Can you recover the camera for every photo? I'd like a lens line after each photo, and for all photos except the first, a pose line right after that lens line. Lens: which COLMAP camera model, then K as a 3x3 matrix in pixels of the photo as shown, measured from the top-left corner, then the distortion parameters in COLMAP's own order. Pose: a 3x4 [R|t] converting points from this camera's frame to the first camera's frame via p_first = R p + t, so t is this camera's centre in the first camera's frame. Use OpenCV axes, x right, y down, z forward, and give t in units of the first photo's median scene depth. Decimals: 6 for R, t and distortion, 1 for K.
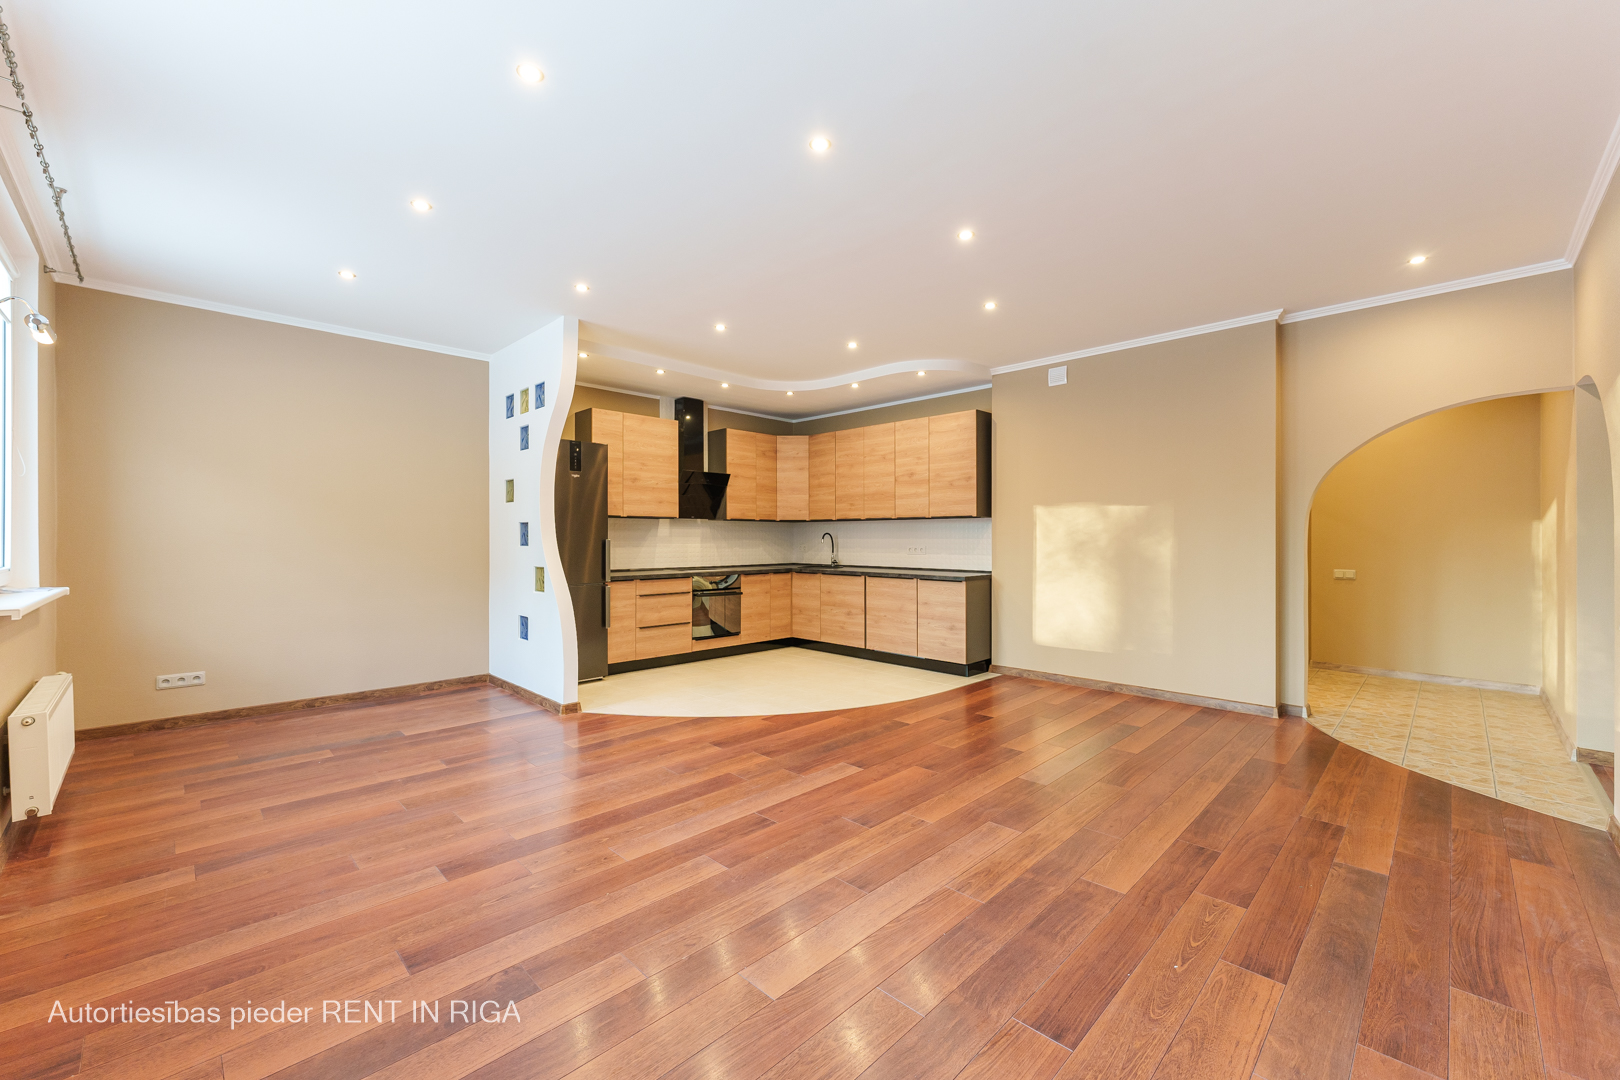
lens RADIAL K [[643.4, 0, 805.0], [0, 643.4, 537.8], [0, 0, 1]] dist [0.000901, -0.000070]
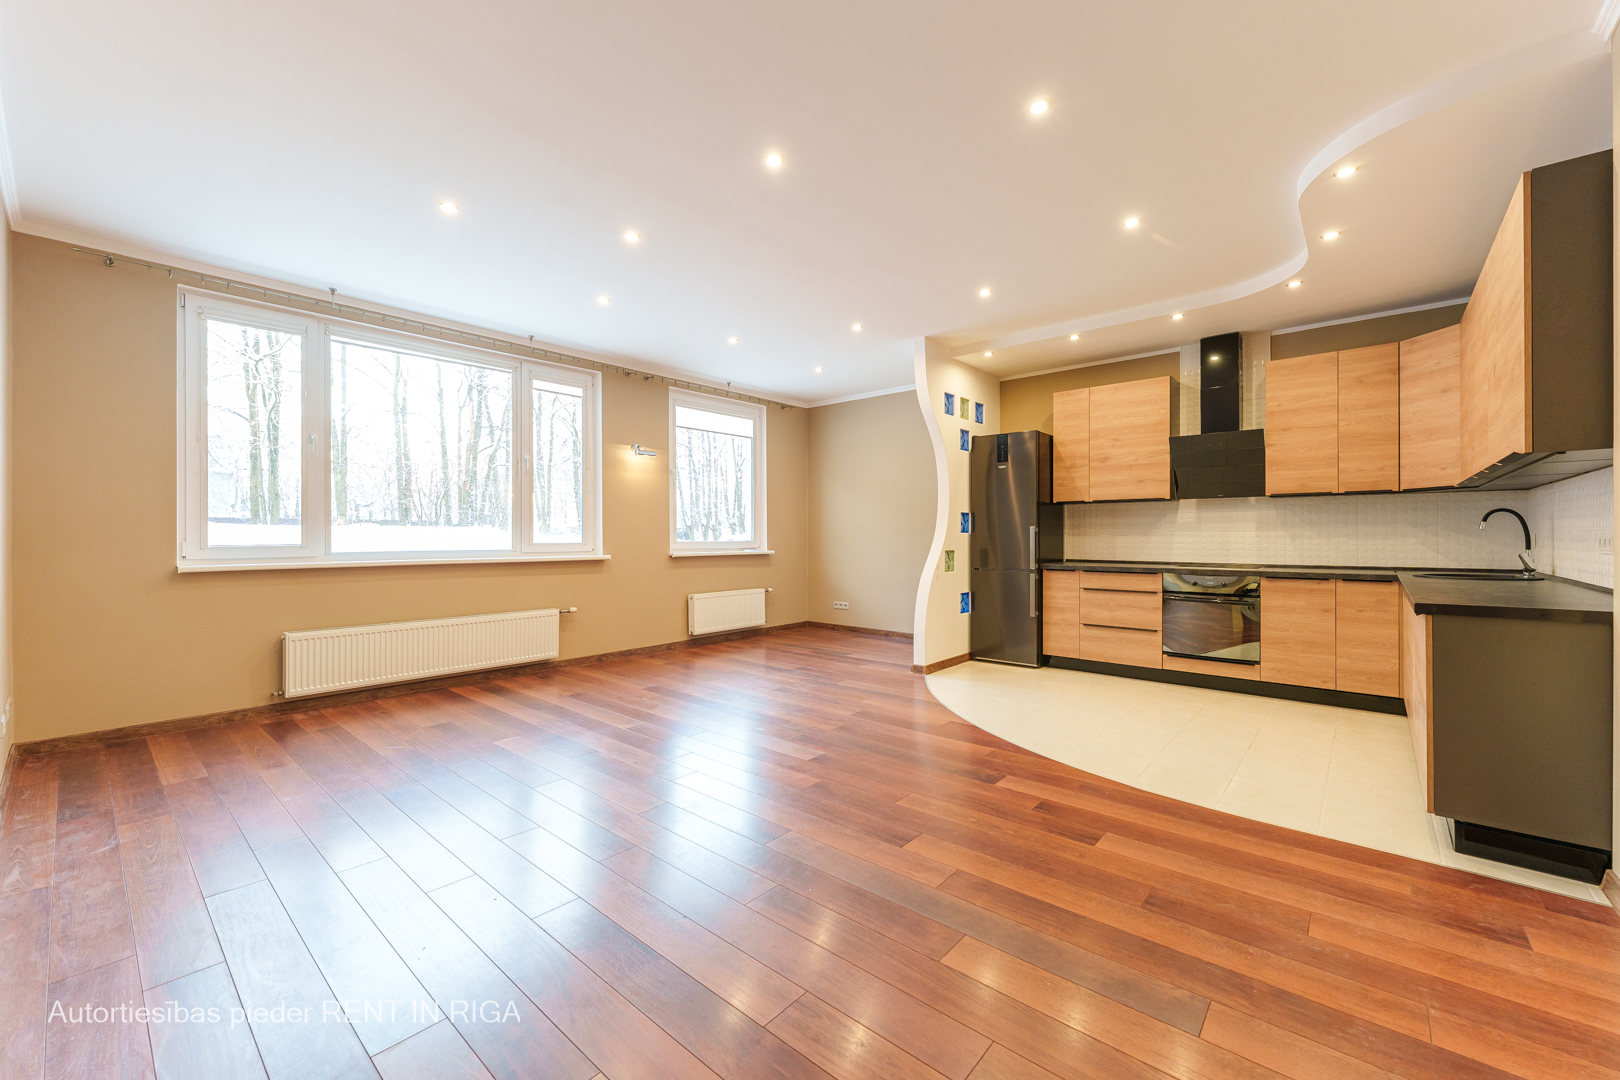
lens RADIAL K [[643.4, 0, 805.0], [0, 643.4, 537.8], [0, 0, 1]] dist [0.000901, -0.000070]
pose [[0.067150, 0.002913, -0.997739, 0.539388], [0.002406, 0.999992, 0.003082, 0.013035], [0.997740, -0.002607, 0.067143, 0.480849]]
